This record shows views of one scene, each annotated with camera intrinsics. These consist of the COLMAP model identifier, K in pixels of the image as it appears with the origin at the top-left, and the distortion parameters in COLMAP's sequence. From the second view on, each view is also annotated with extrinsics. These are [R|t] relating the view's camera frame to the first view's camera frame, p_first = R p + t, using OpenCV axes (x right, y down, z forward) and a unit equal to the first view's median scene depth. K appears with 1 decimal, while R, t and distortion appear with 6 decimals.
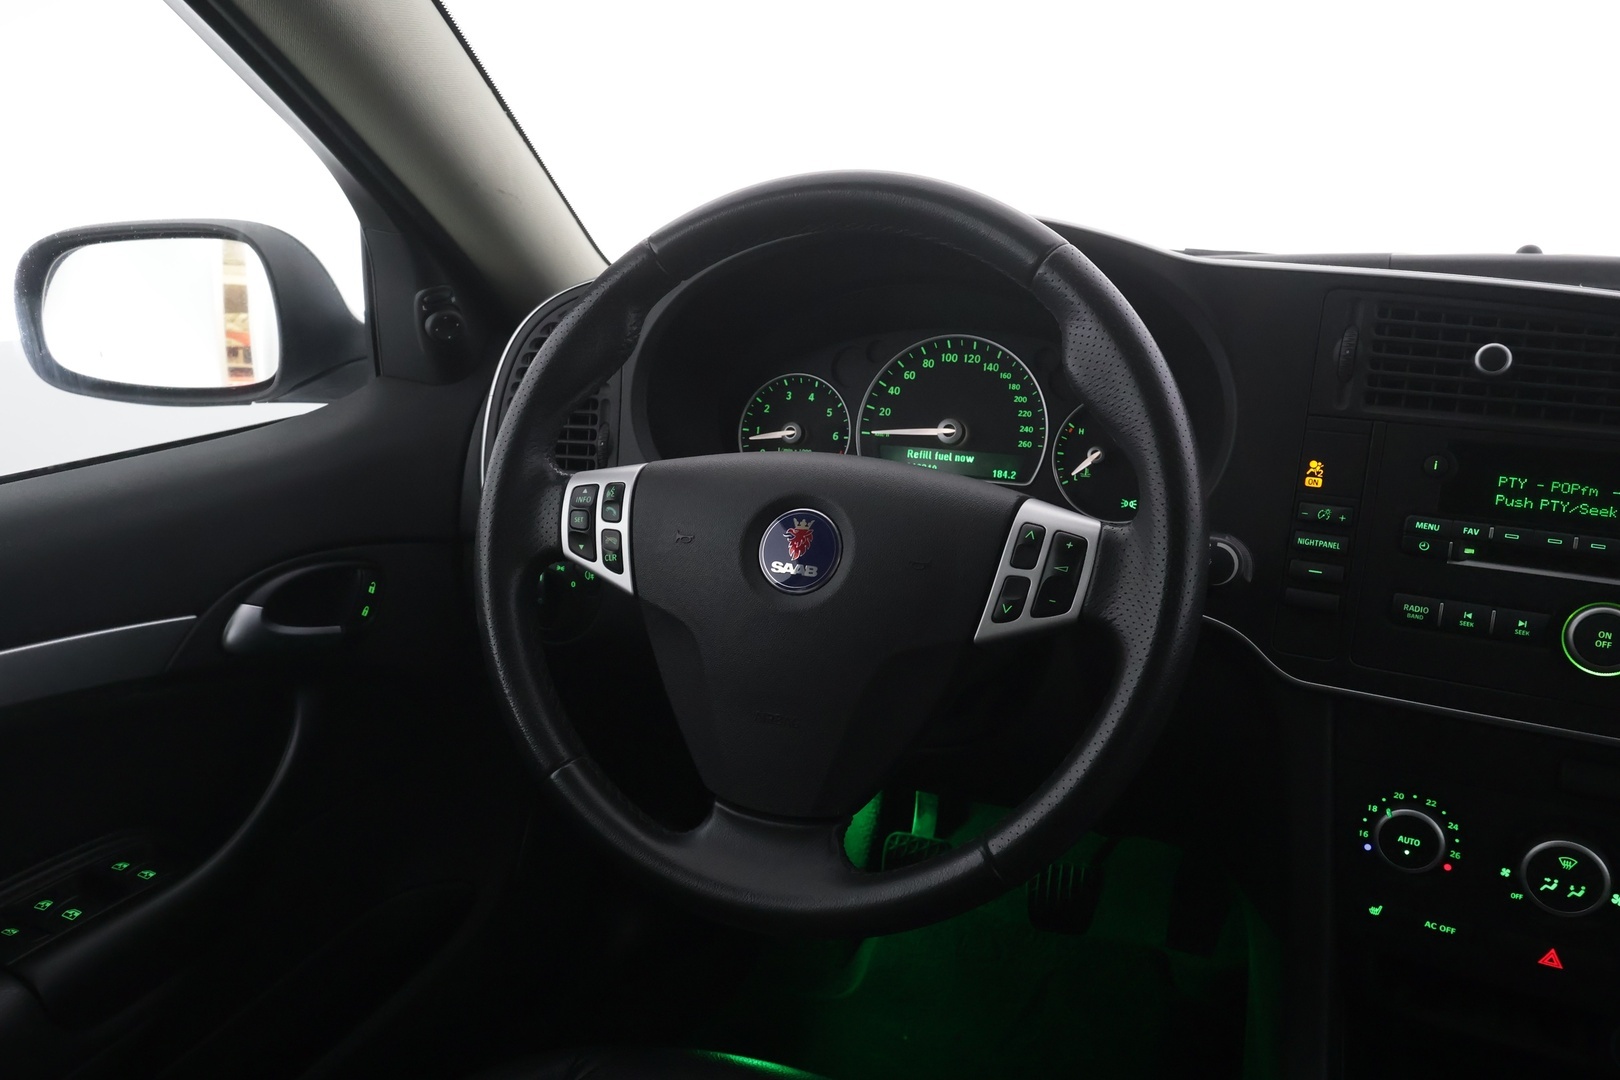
lens RADIAL K [[1263.9, 0, 801.3], [0, 1263.9, 544.6], [0, 0, 1]] dist [-0.004809, 0.007729]
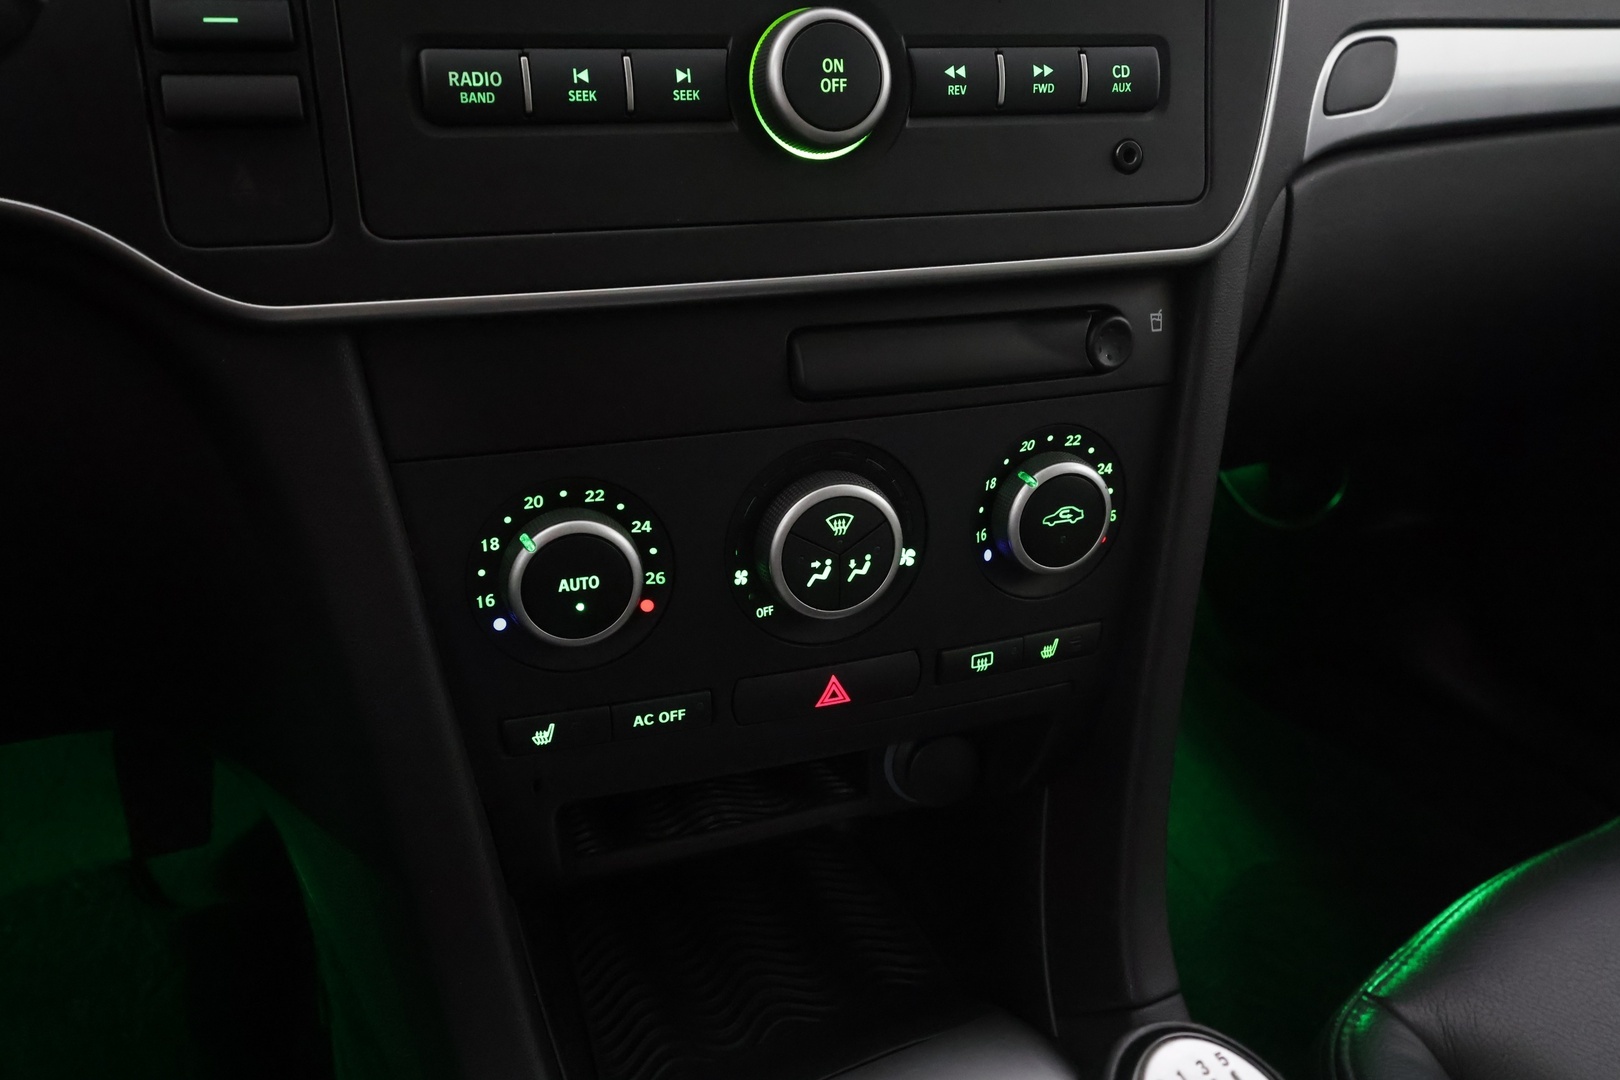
lens RADIAL K [[1263.9, 0, 805.4], [0, 1263.9, 540.0], [0, 0, 1]] dist [-0.004809, 0.007729]
pose [[0.639327, -0.323816, 0.697426, 0.197082], [0.178754, 0.944744, 0.274784, 0.097495], [-0.747869, -0.051009, 0.661884, 0.595042]]
